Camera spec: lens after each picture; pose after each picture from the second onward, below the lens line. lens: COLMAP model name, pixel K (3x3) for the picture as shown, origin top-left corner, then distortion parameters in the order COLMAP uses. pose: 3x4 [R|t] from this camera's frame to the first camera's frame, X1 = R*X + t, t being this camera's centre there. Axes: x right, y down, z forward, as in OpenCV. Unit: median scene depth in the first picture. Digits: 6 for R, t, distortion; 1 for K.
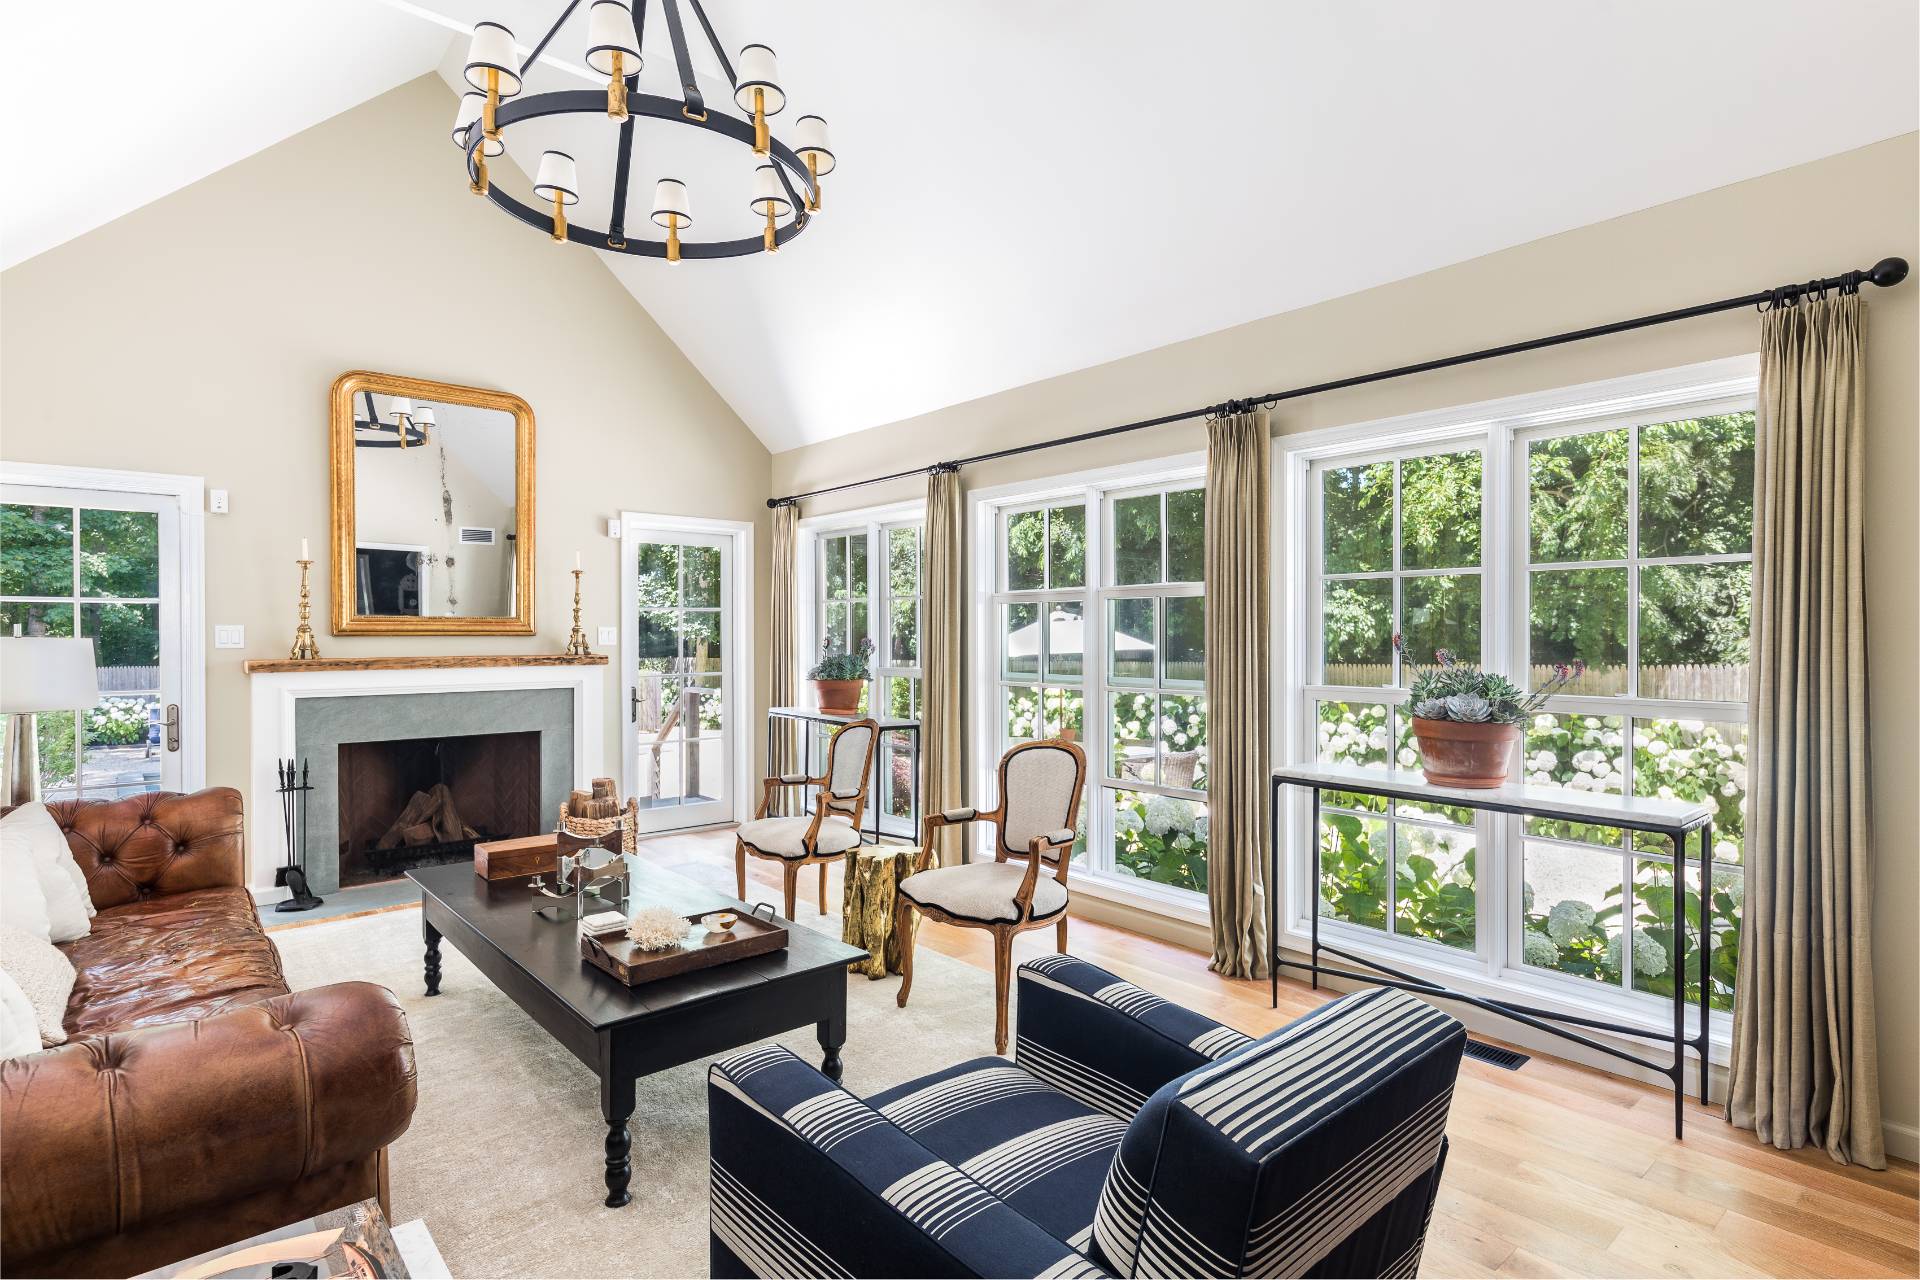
lens RADIAL K [[1013.4, 0, 960.0], [0, 1013.4, 640.0], [0, 0, 1]] dist [0.004831, -0.000502]
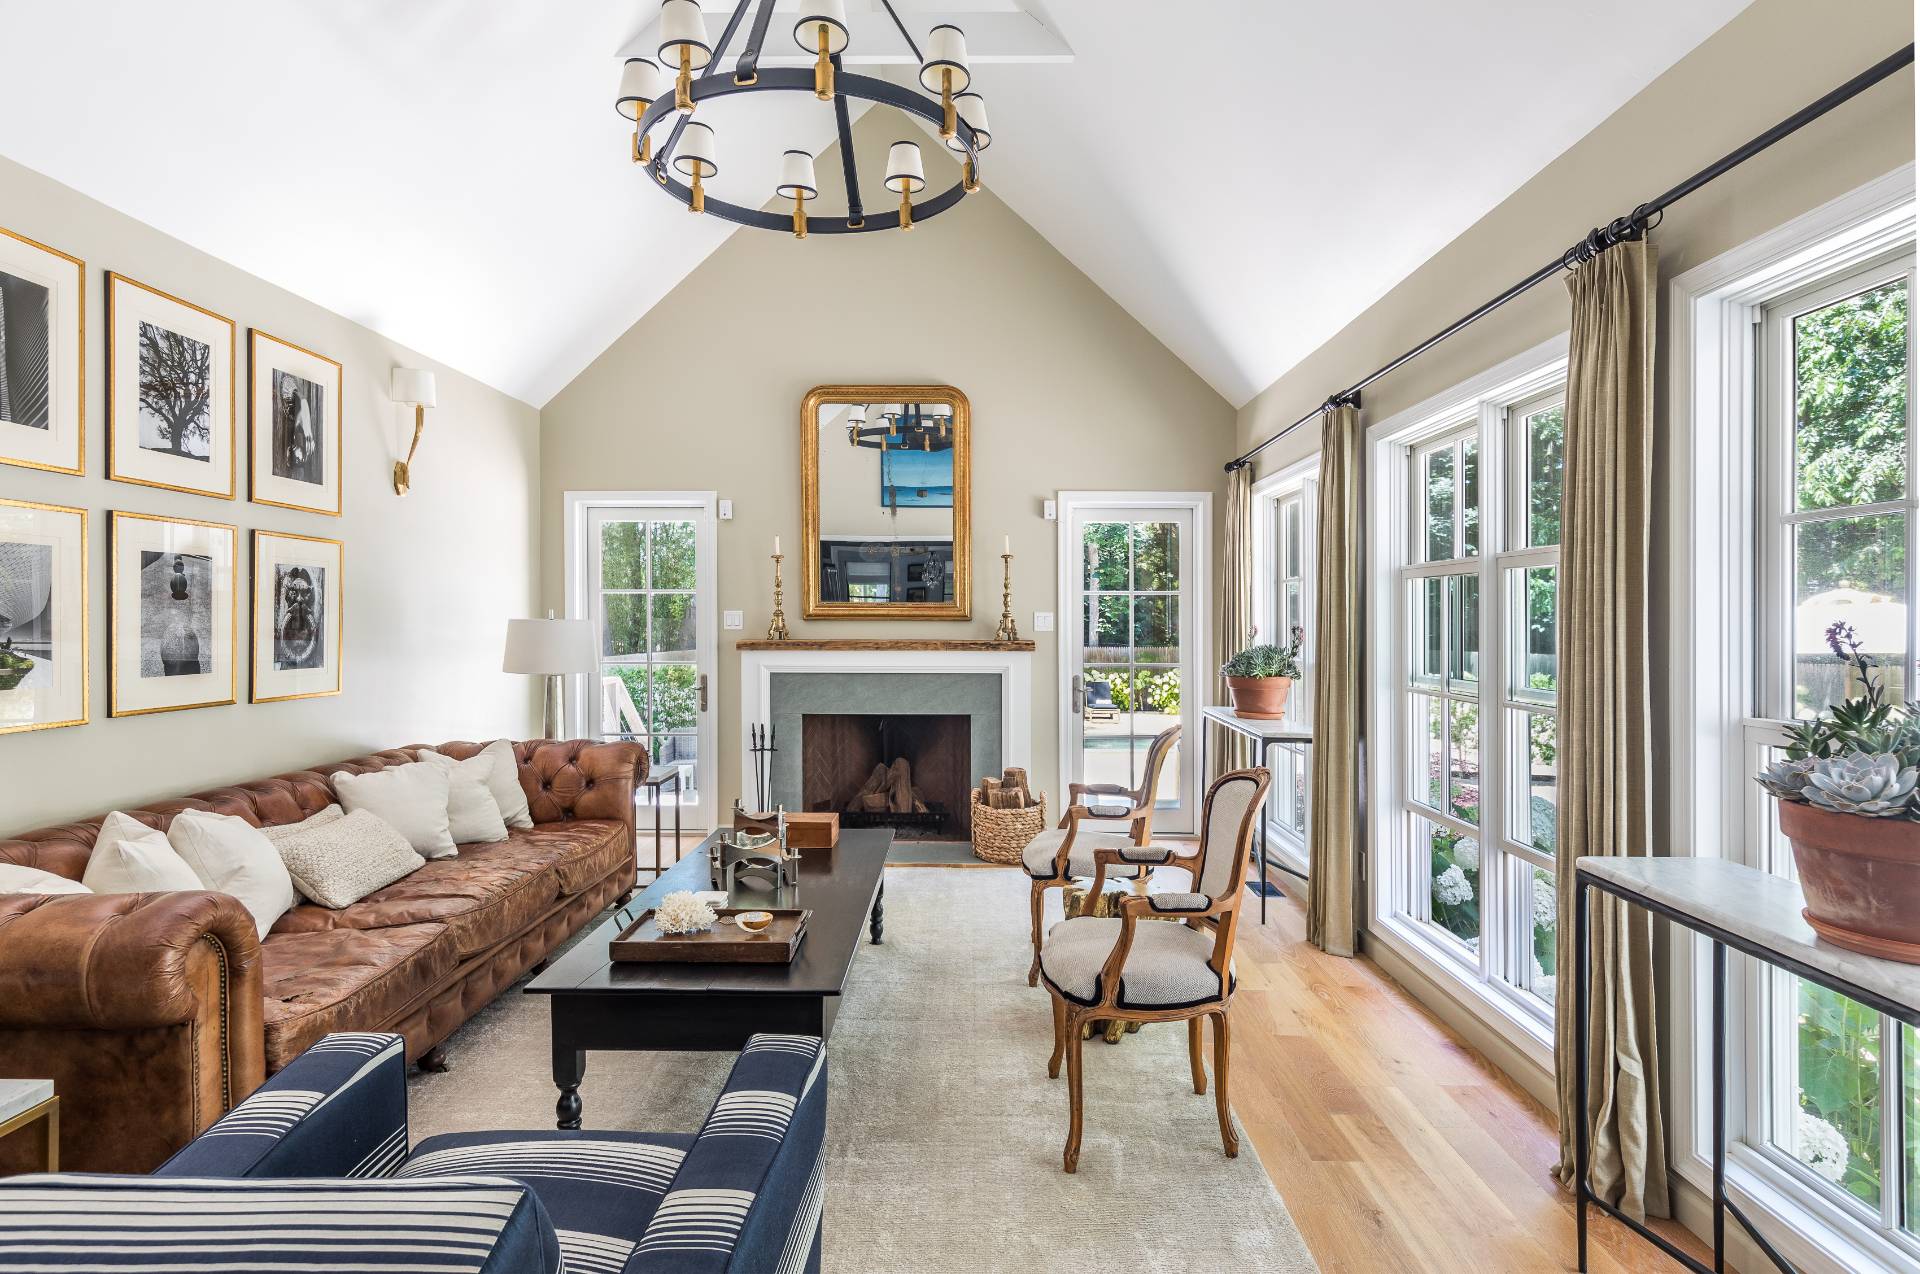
lens RADIAL K [[1087.2, 0, 956.1], [0, 1087.2, 629.6], [0, 0, 1]] dist [0.015111, 0.000198]
pose [[0.726982, 0.011080, -0.686567, 0.350992], [-0.009317, 0.999937, 0.006271, -0.002297], [0.686593, 0.001838, 0.727040, 0.222738]]
